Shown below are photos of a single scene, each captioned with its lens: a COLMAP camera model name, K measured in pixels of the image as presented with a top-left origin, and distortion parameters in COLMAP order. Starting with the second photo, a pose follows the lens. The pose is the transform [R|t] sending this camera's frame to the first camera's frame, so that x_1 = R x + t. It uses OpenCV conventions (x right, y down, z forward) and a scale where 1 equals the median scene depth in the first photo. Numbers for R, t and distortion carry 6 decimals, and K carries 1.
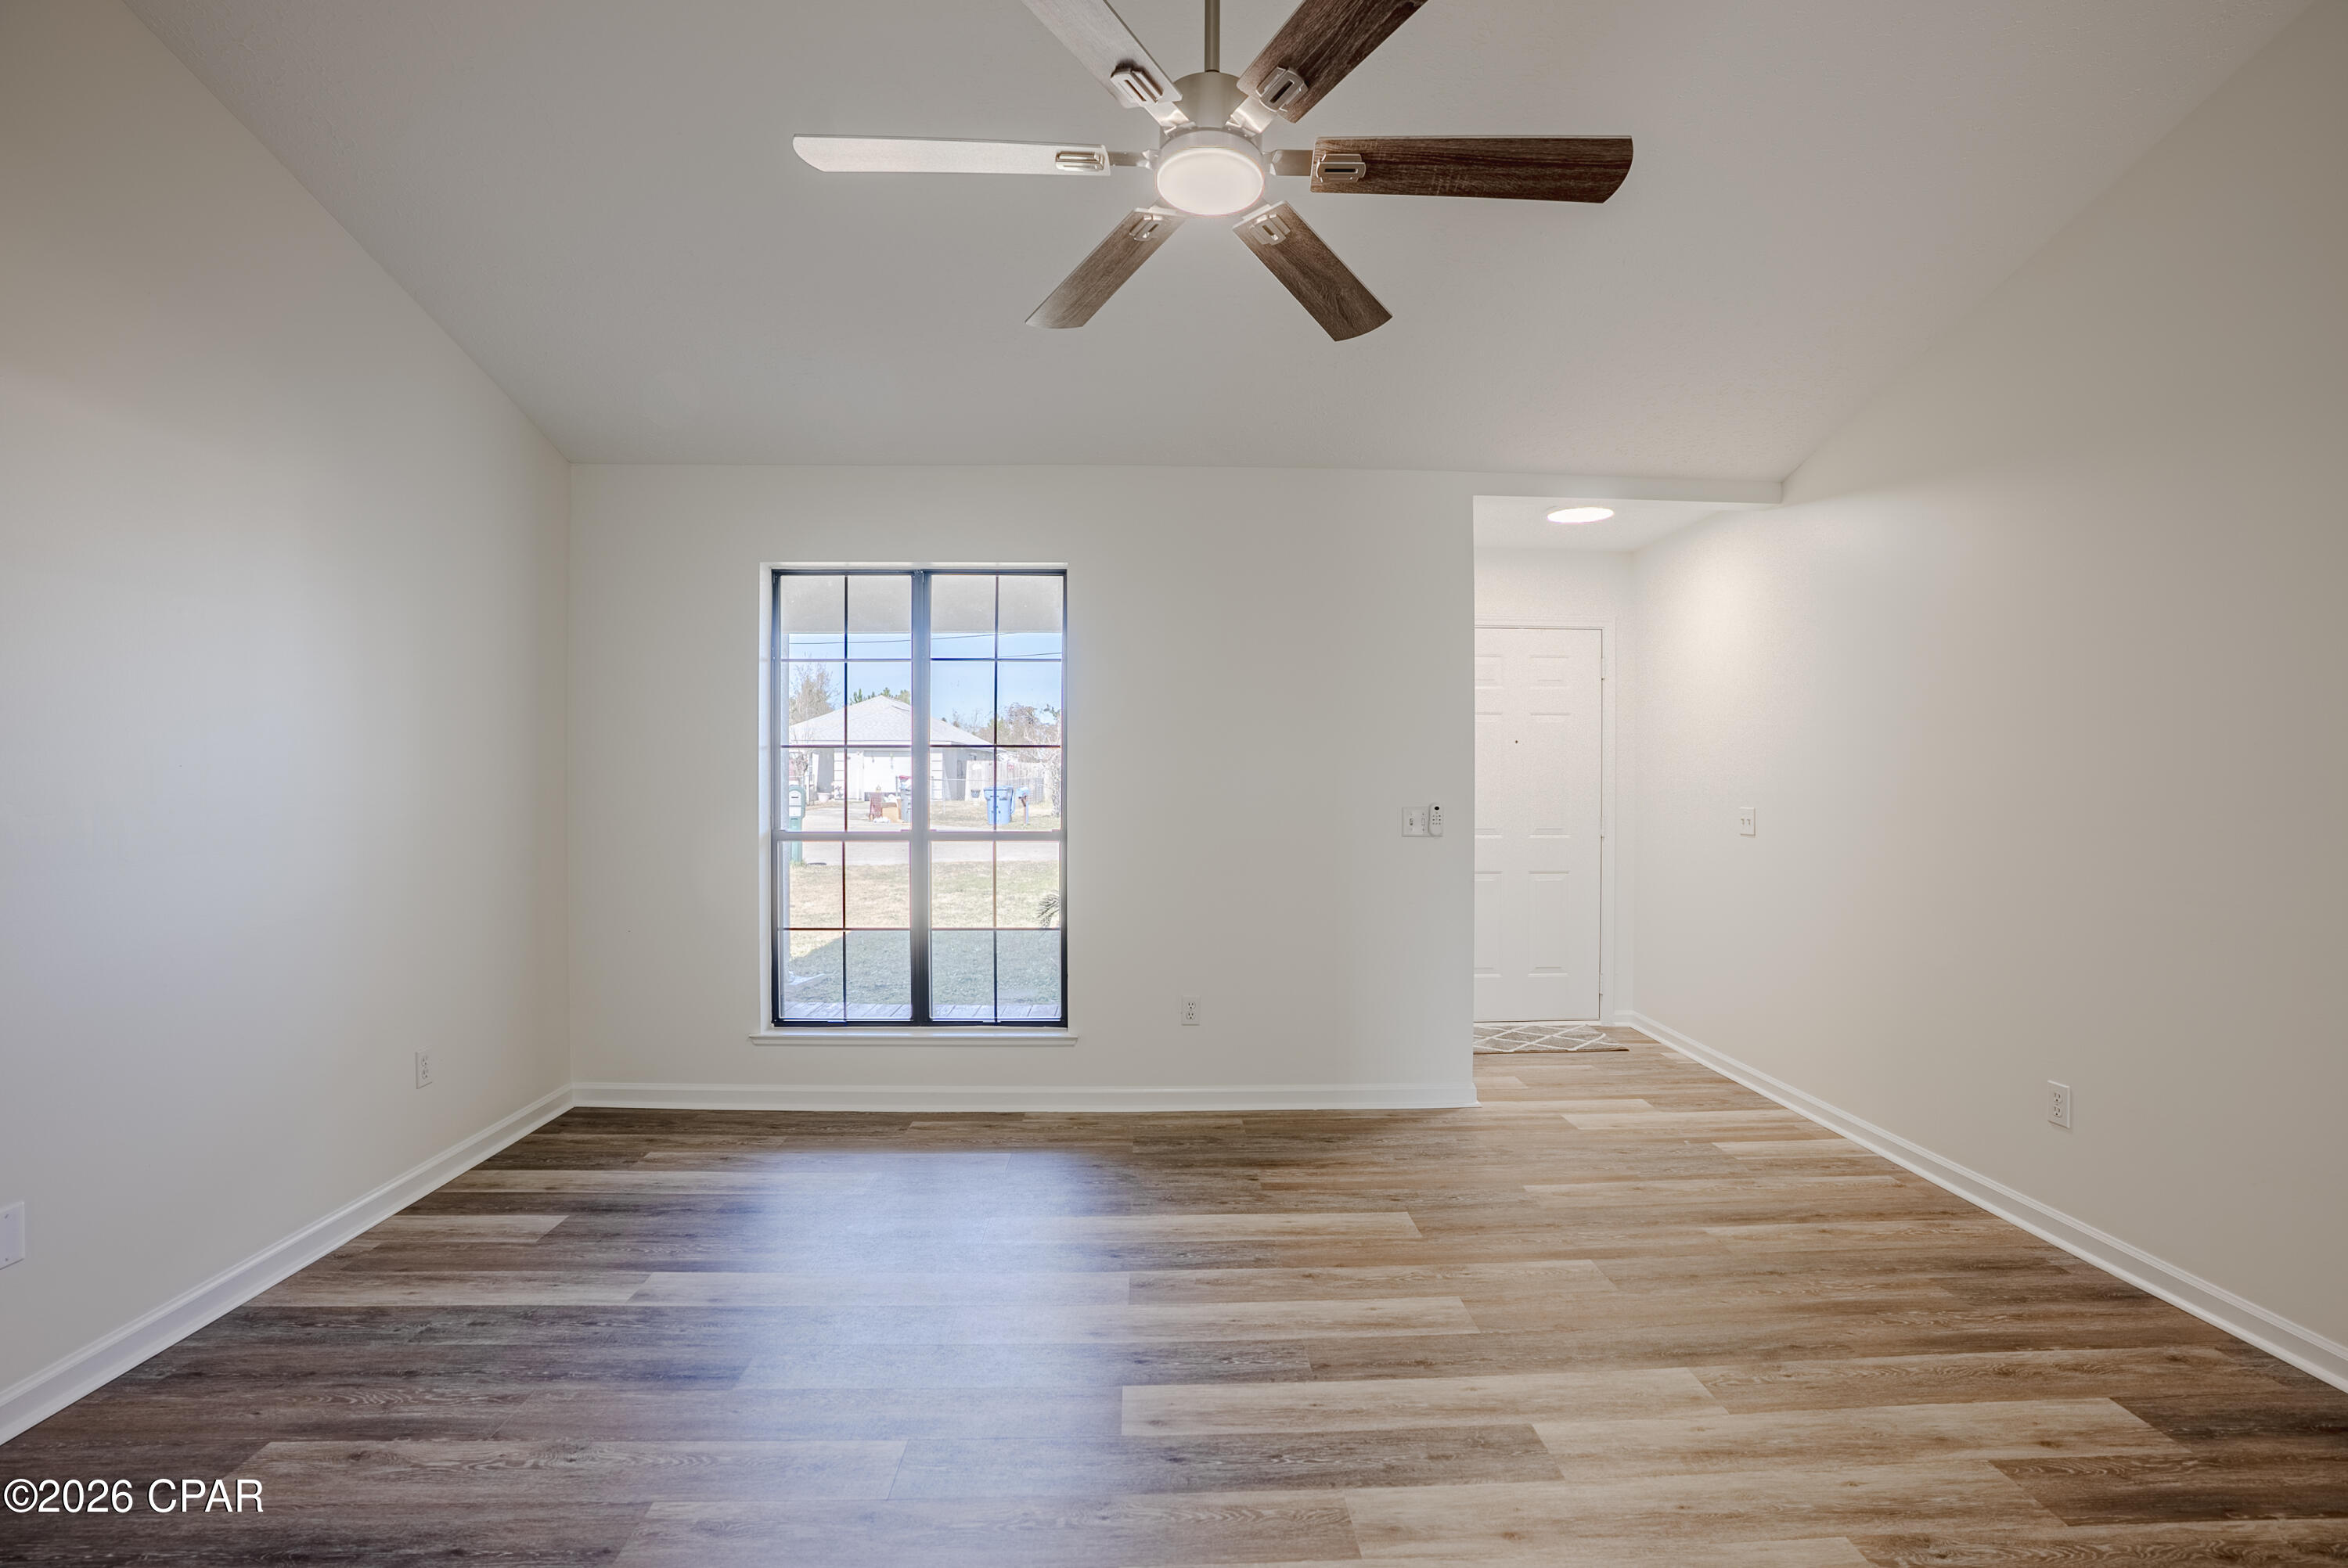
lens RADIAL K [[1089.6, 0, 1187.6], [0, 1089.6, 772.9], [0, 0, 1]] dist [-0.066916, 0.025236]
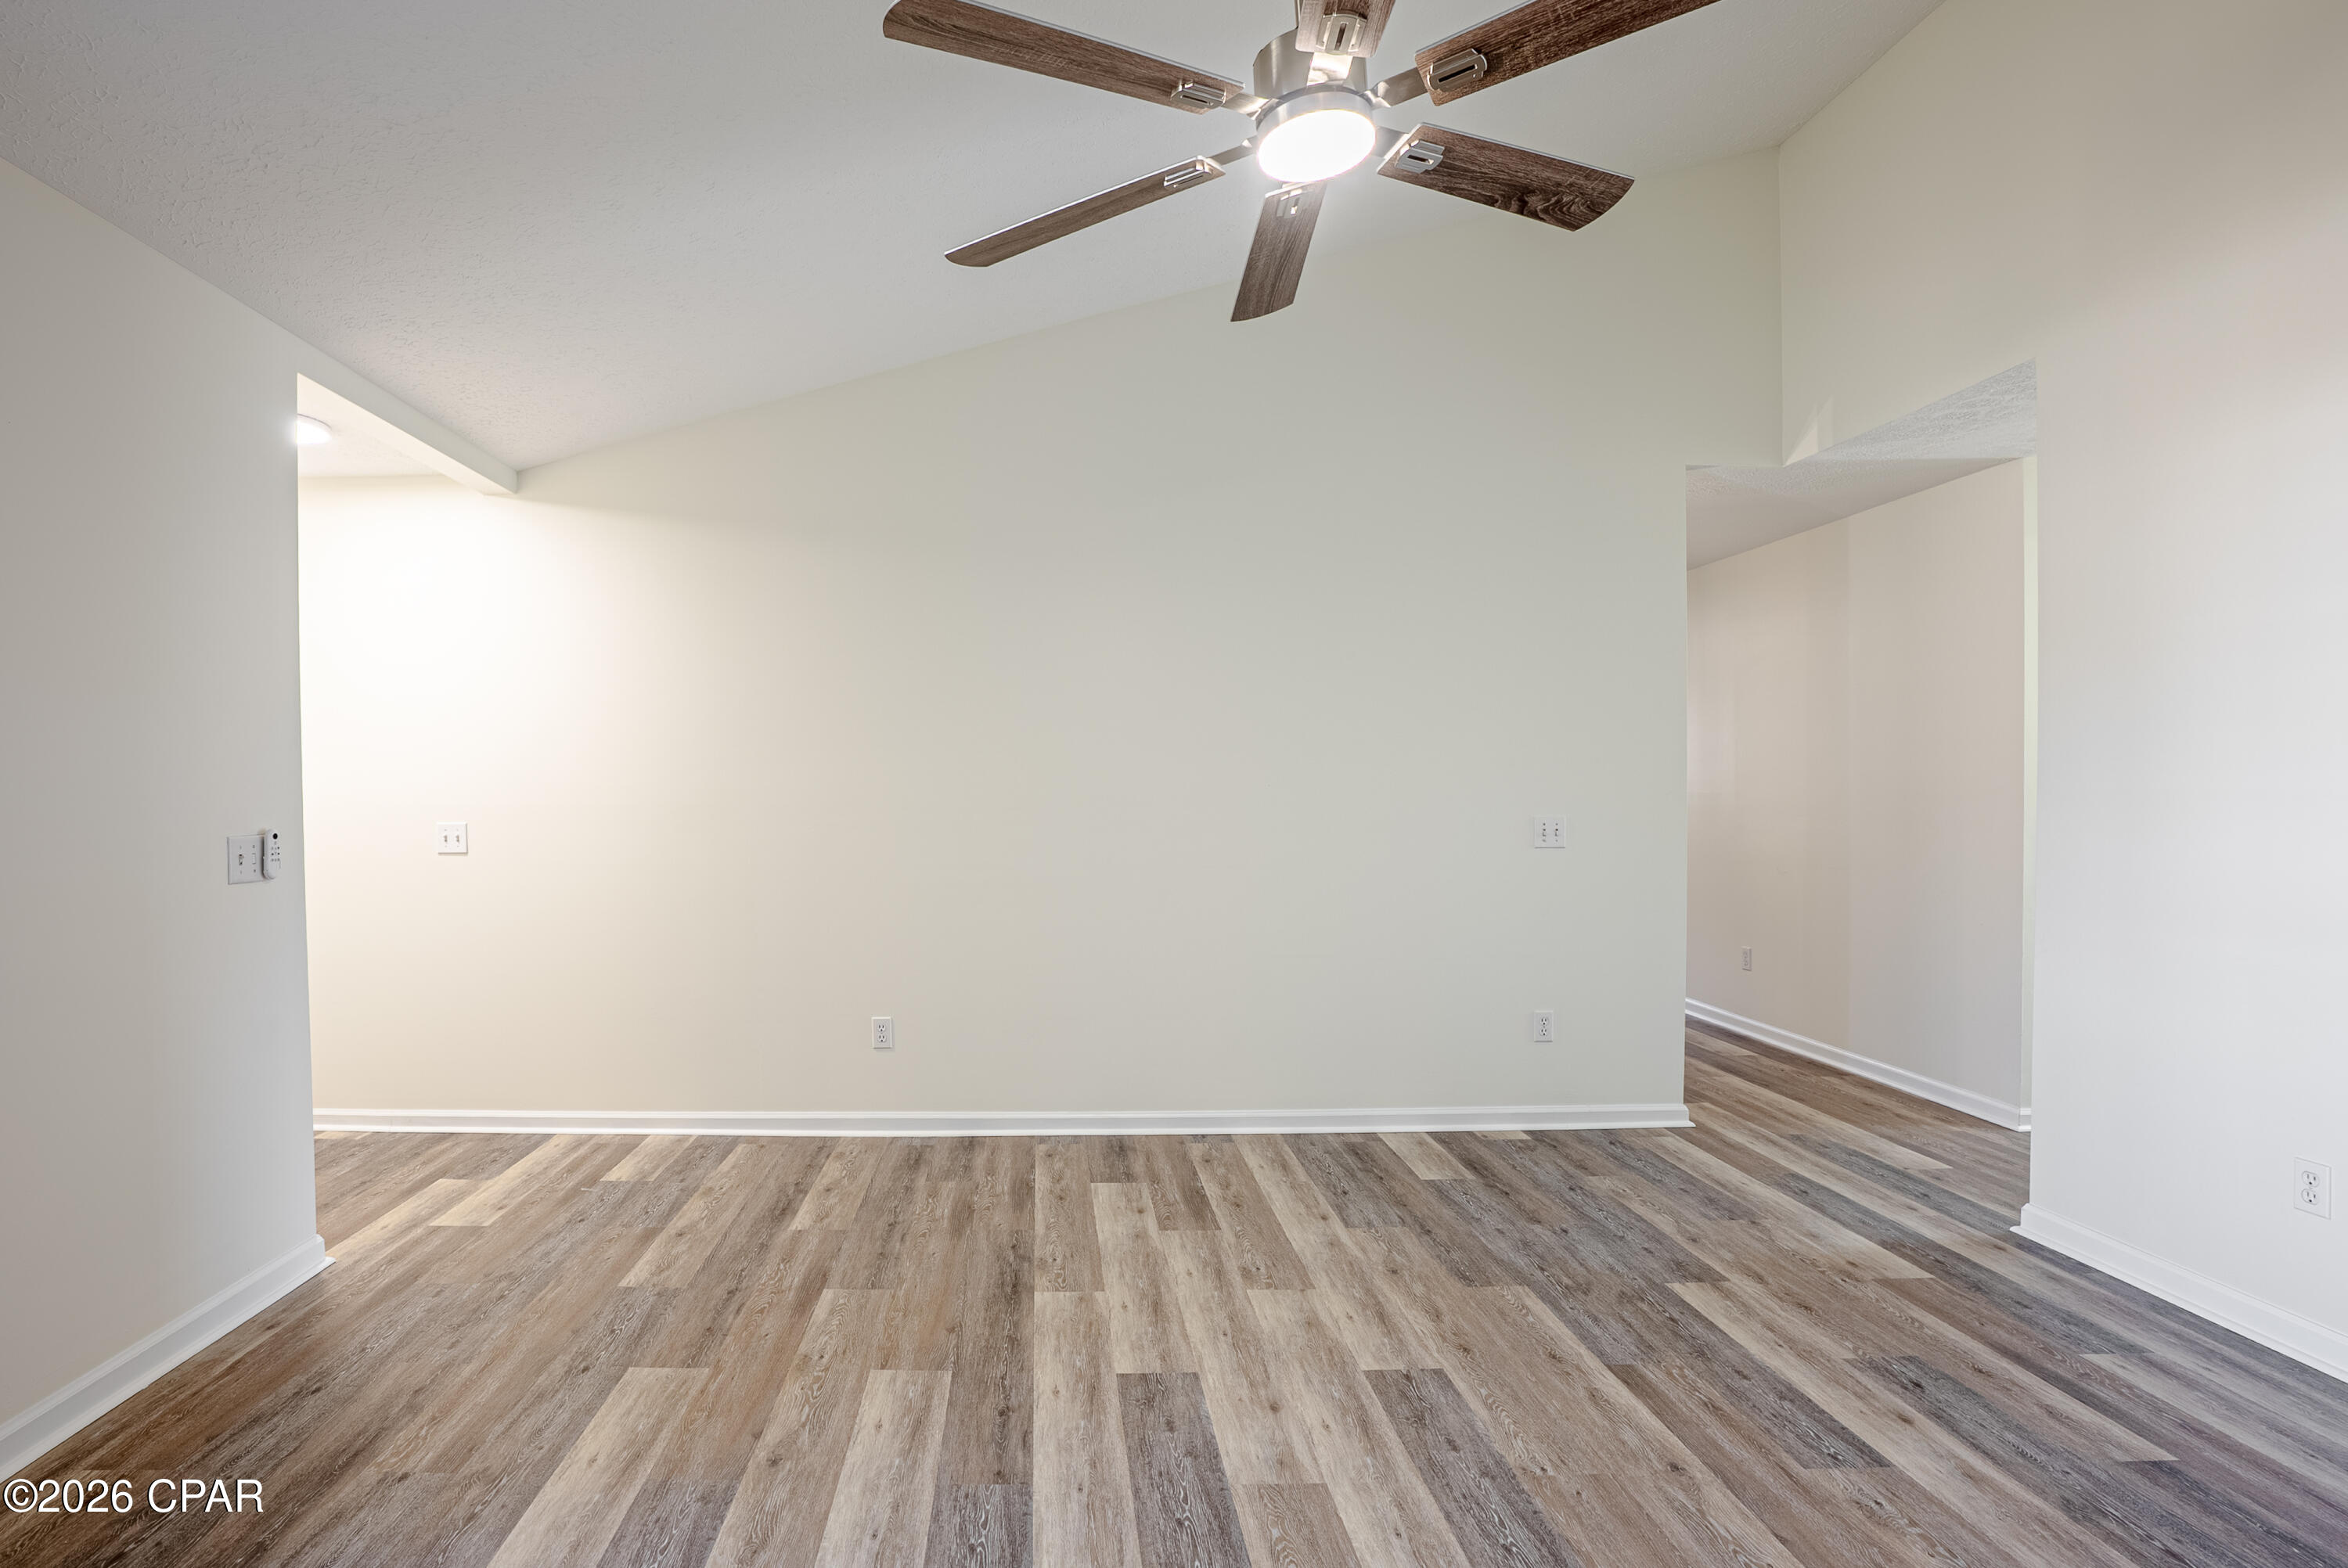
lens RADIAL K [[1152.1, 0, 1030.7], [0, 1152.1, 794.4], [0, 0, 1]] dist [-0.059028, 0.019046]
pose [[0.046313, -0.005604, 0.998911, -0.553494], [-0.000800, 0.999984, 0.005647, 0.004929], [-0.998927, -0.001060, 0.046307, 0.672468]]
